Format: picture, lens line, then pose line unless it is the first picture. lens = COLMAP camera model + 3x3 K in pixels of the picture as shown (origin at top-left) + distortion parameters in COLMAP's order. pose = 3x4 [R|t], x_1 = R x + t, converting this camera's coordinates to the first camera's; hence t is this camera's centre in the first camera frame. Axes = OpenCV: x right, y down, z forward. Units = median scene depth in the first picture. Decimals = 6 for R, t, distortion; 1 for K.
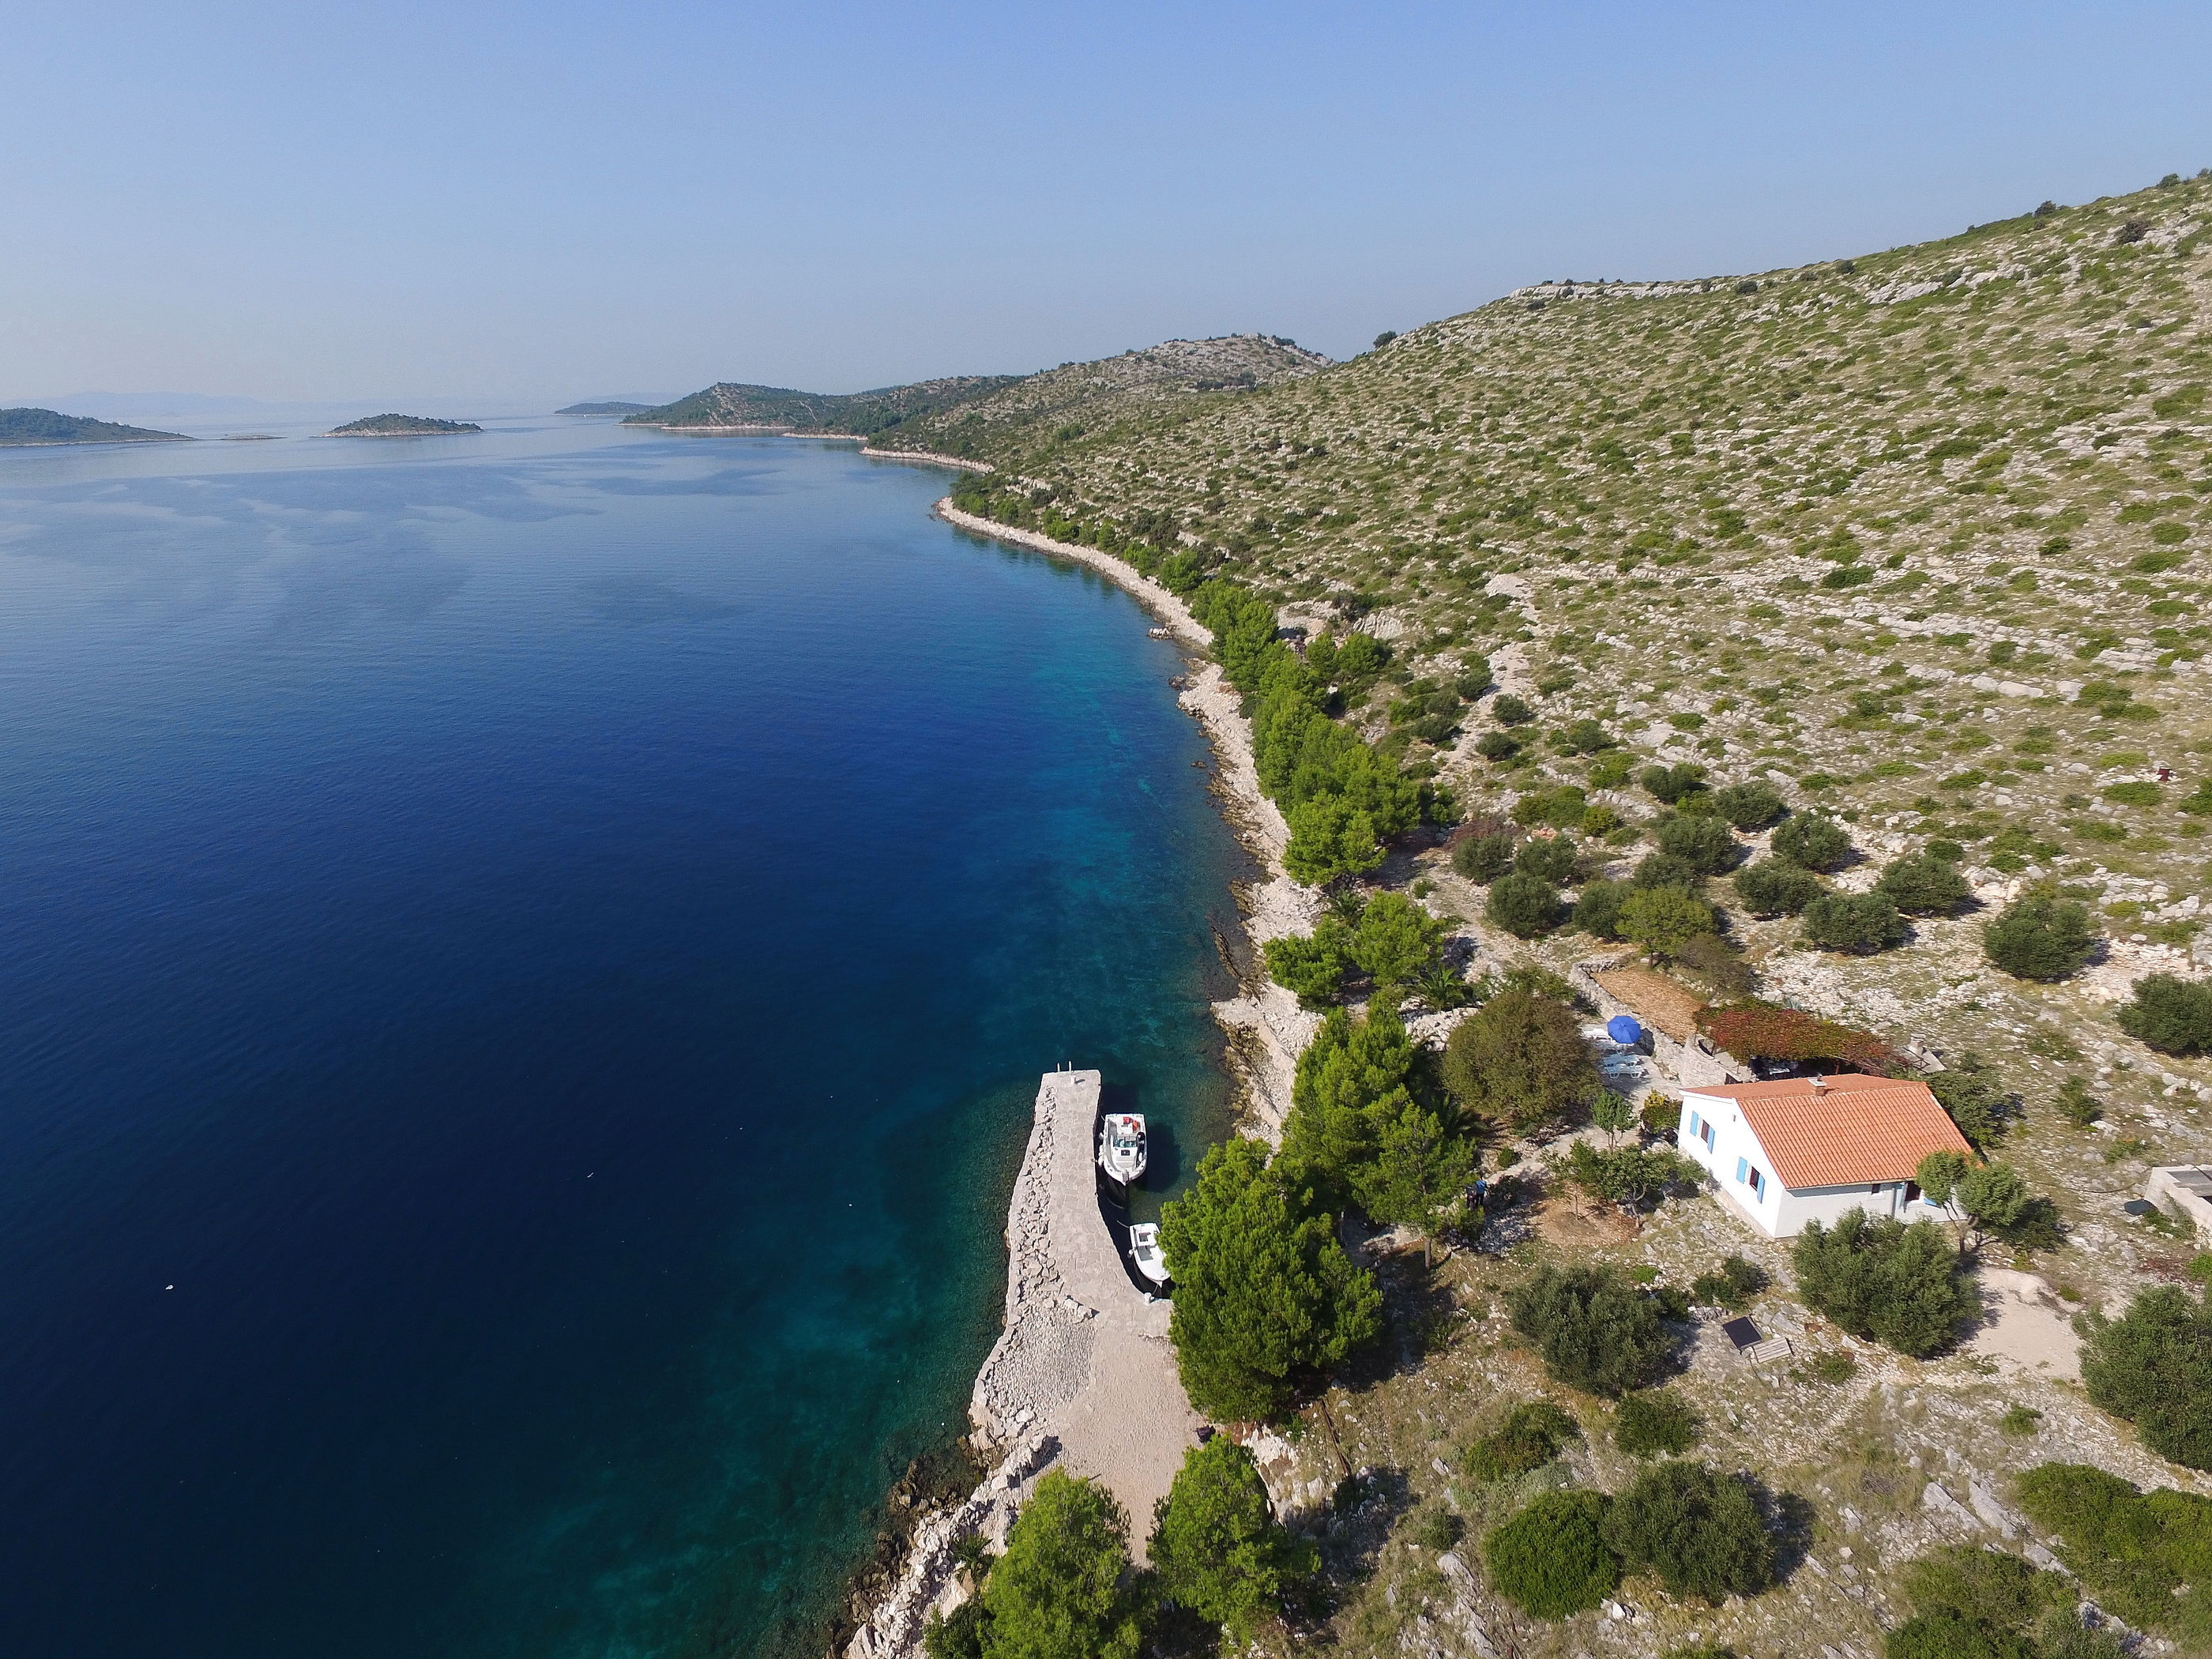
lens RADIAL K [[1284.3, 0, 1100.8], [0, 1284.3, 824.0], [0, 0, 1]] dist [-0.014887, 0.016870]
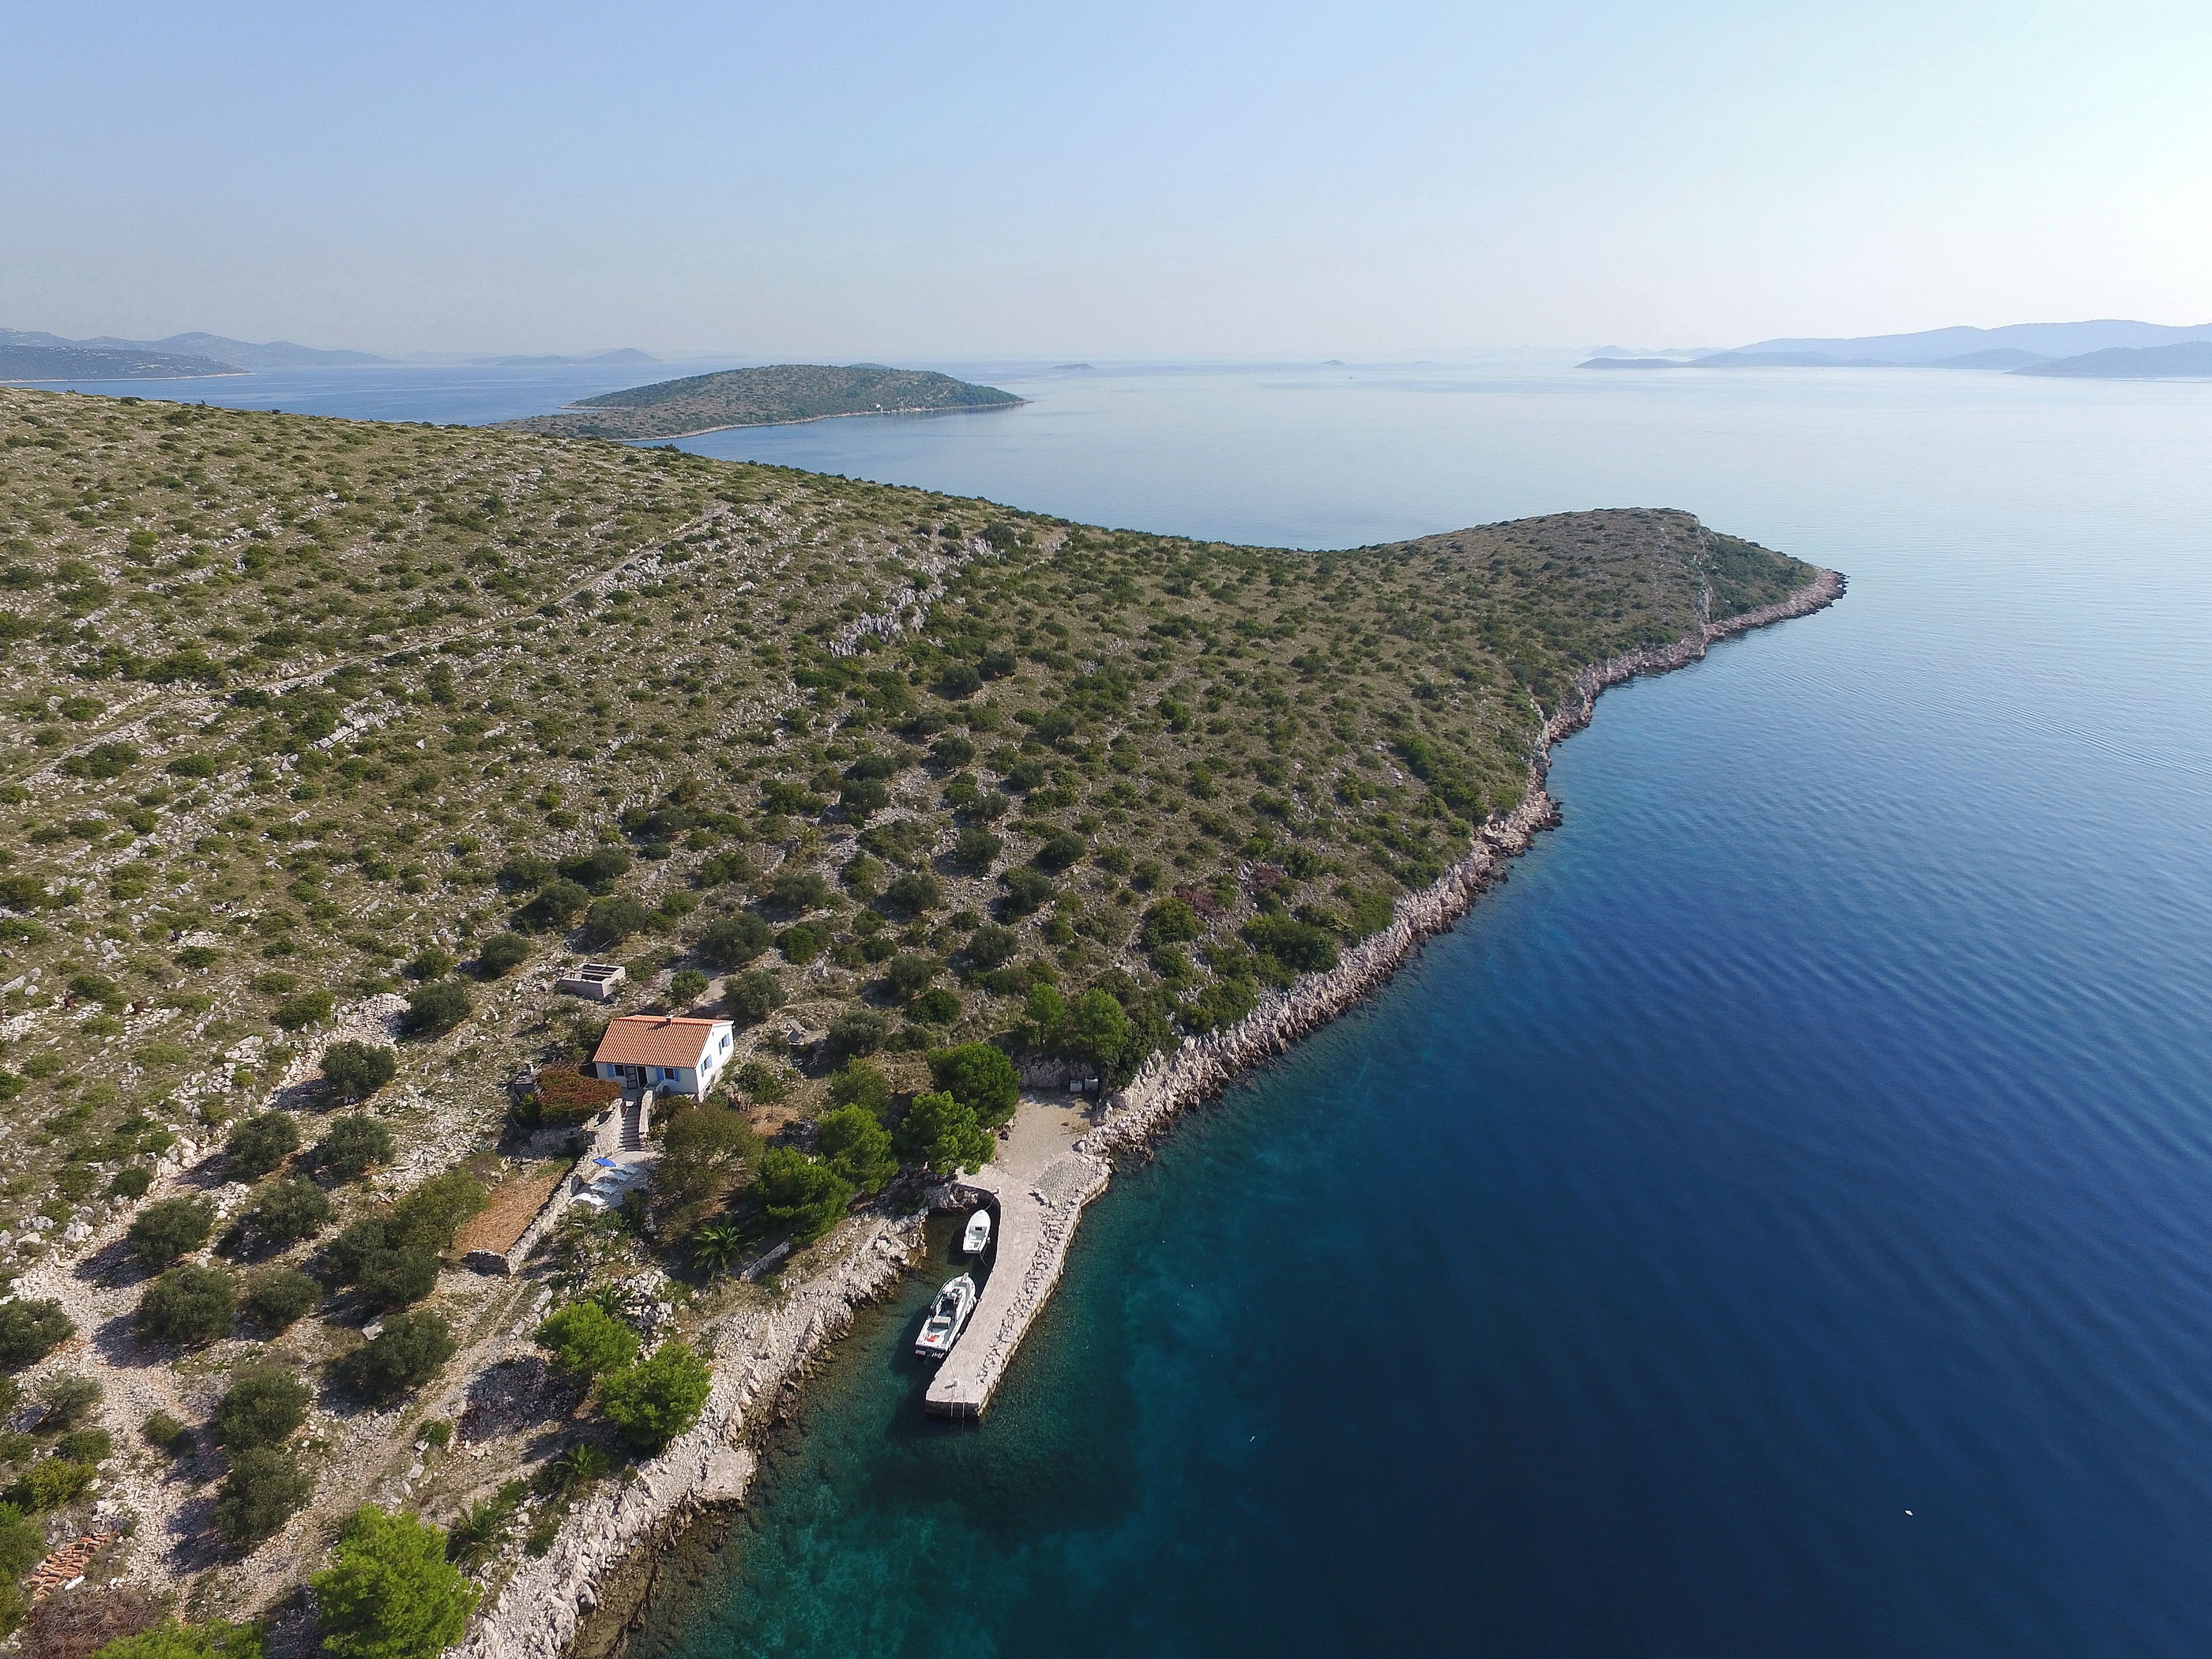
lens RADIAL K [[1319.5, 0, 1106.0], [0, 1319.5, 829.5], [0, 0, 1]] dist [-0.004767, -0.002032]
pose [[-0.968284, -0.061060, 0.242276, -0.286127], [0.104564, 0.781645, 0.614897, -0.617727], [-0.226919, 0.620728, -0.750469, 1.140963]]
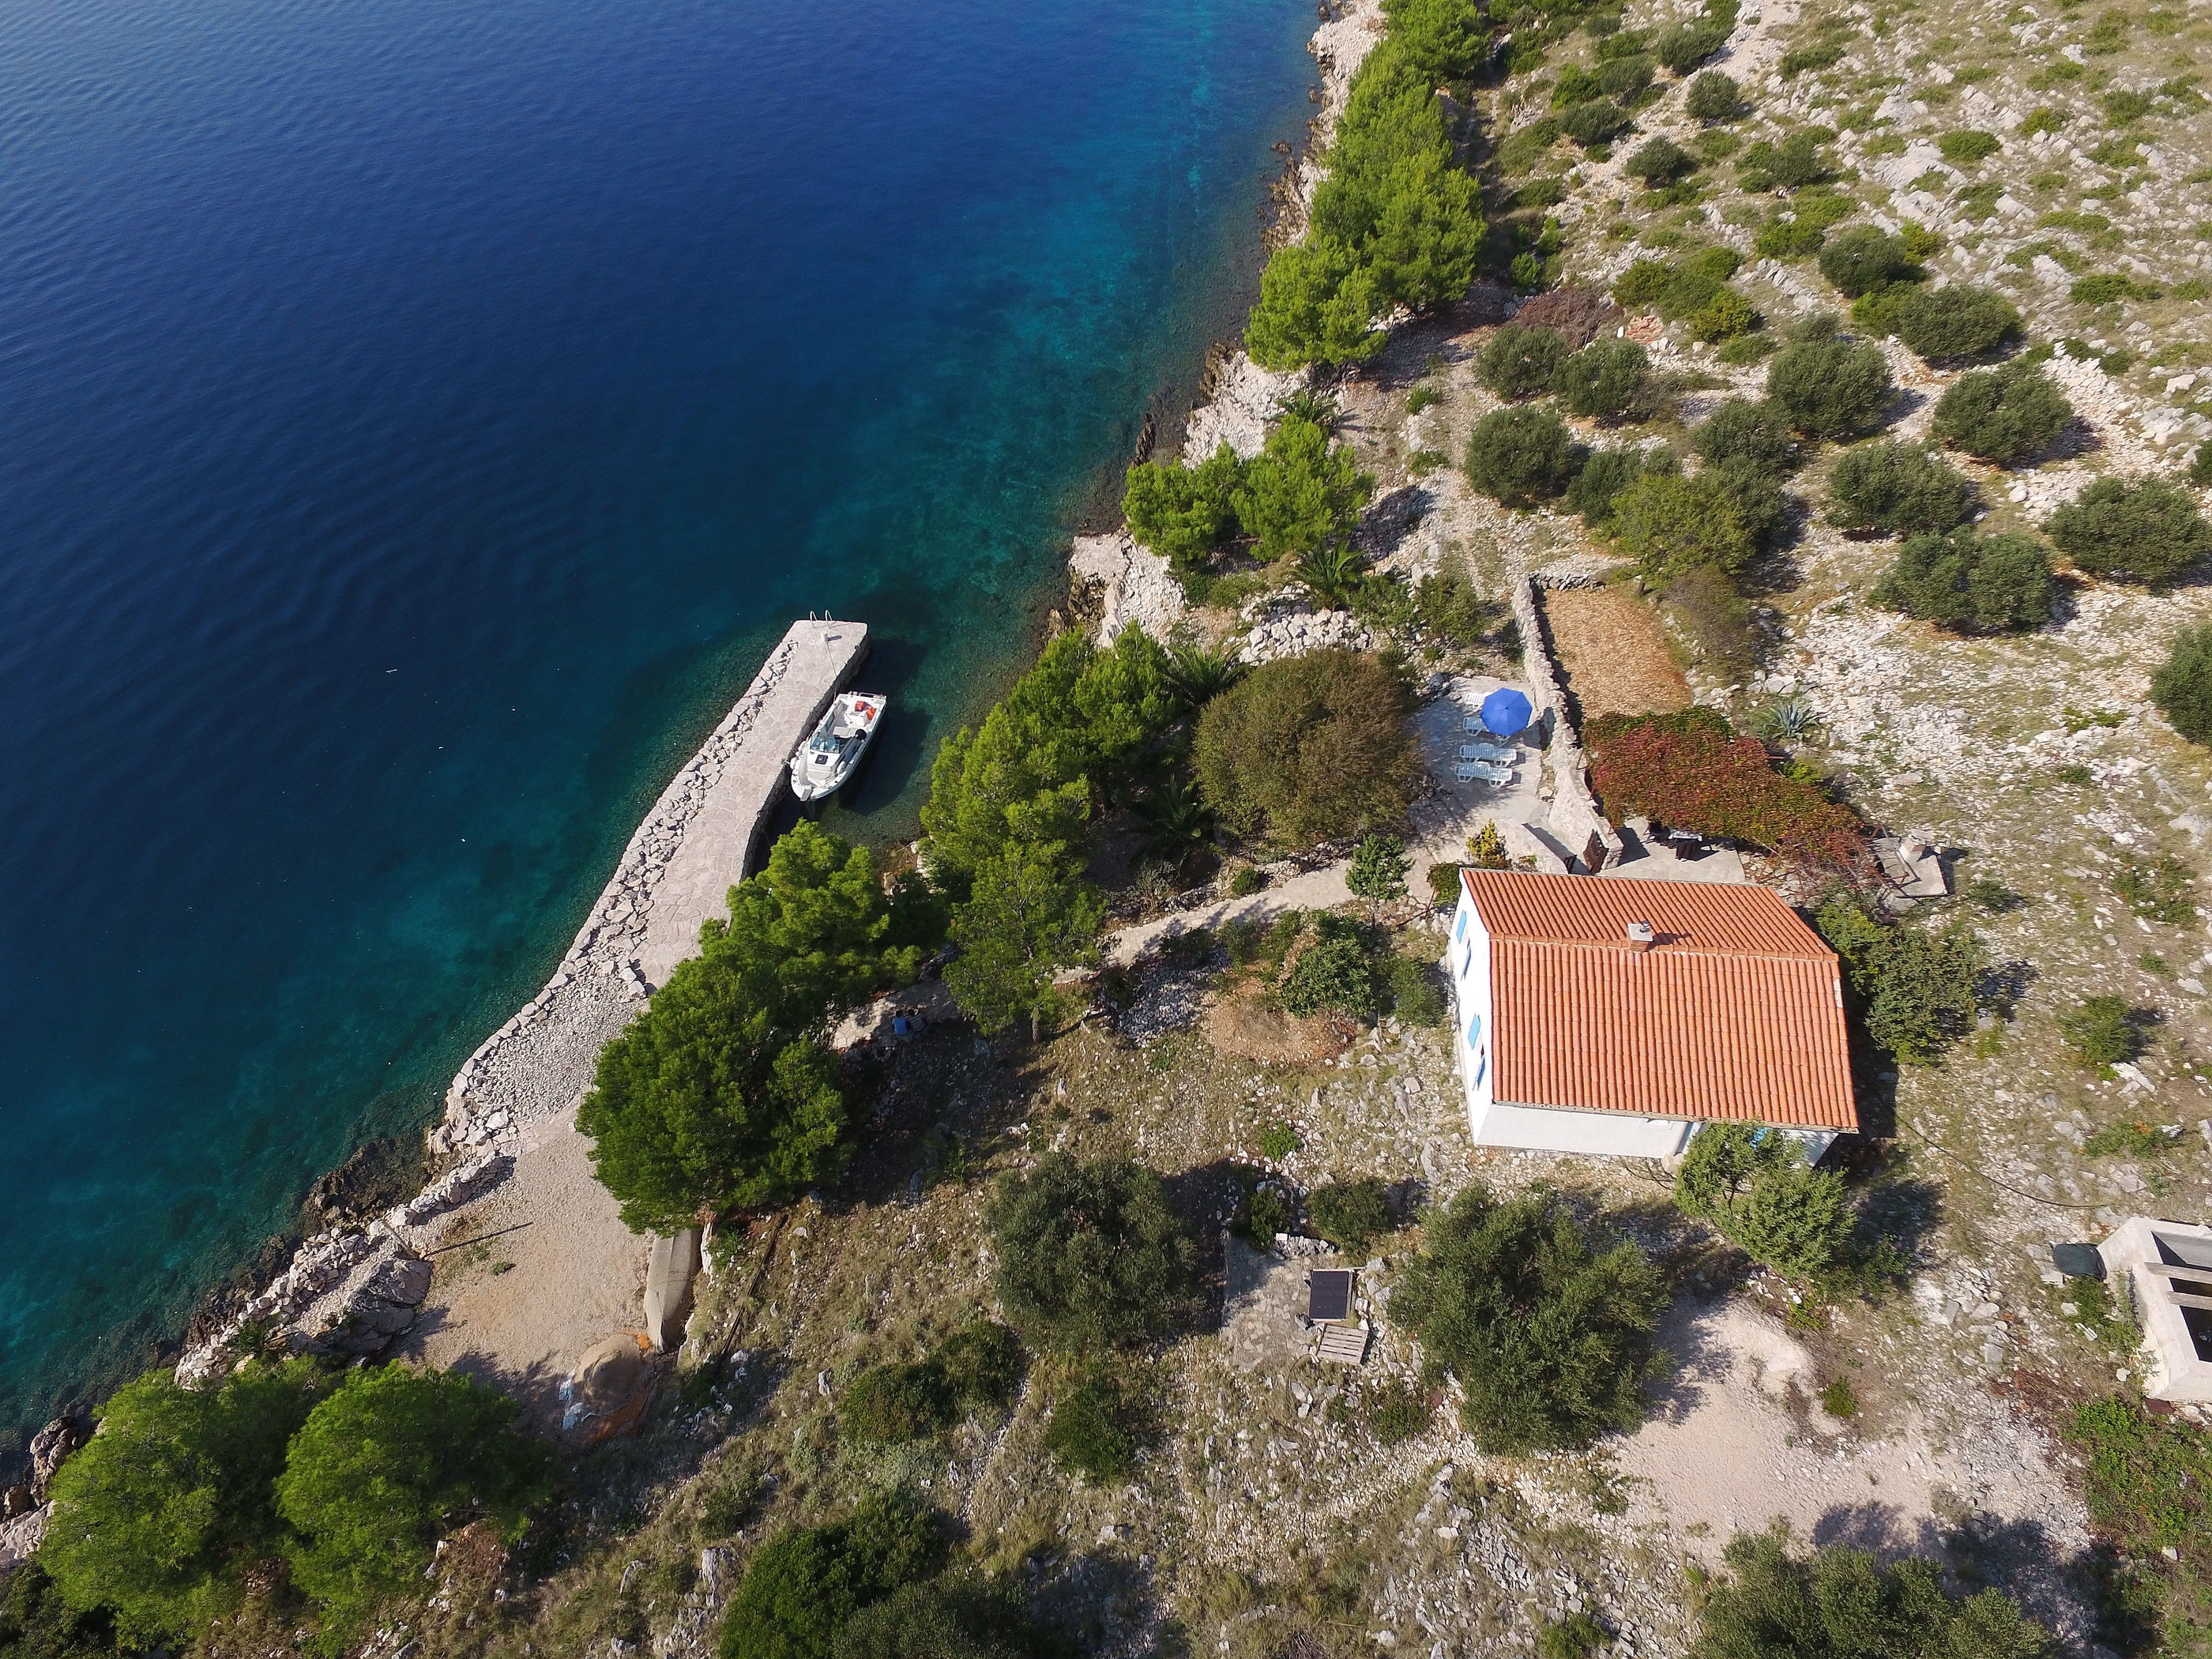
lens RADIAL K [[1284.3, 0, 1100.8], [0, 1284.3, 824.0], [0, 0, 1]] dist [-0.014887, 0.016870]
pose [[0.976292, 0.157372, -0.148618, 0.207042], [-0.071371, 0.882241, 0.465357, -0.054360], [0.204351, -0.443718, 0.872557, 0.234659]]
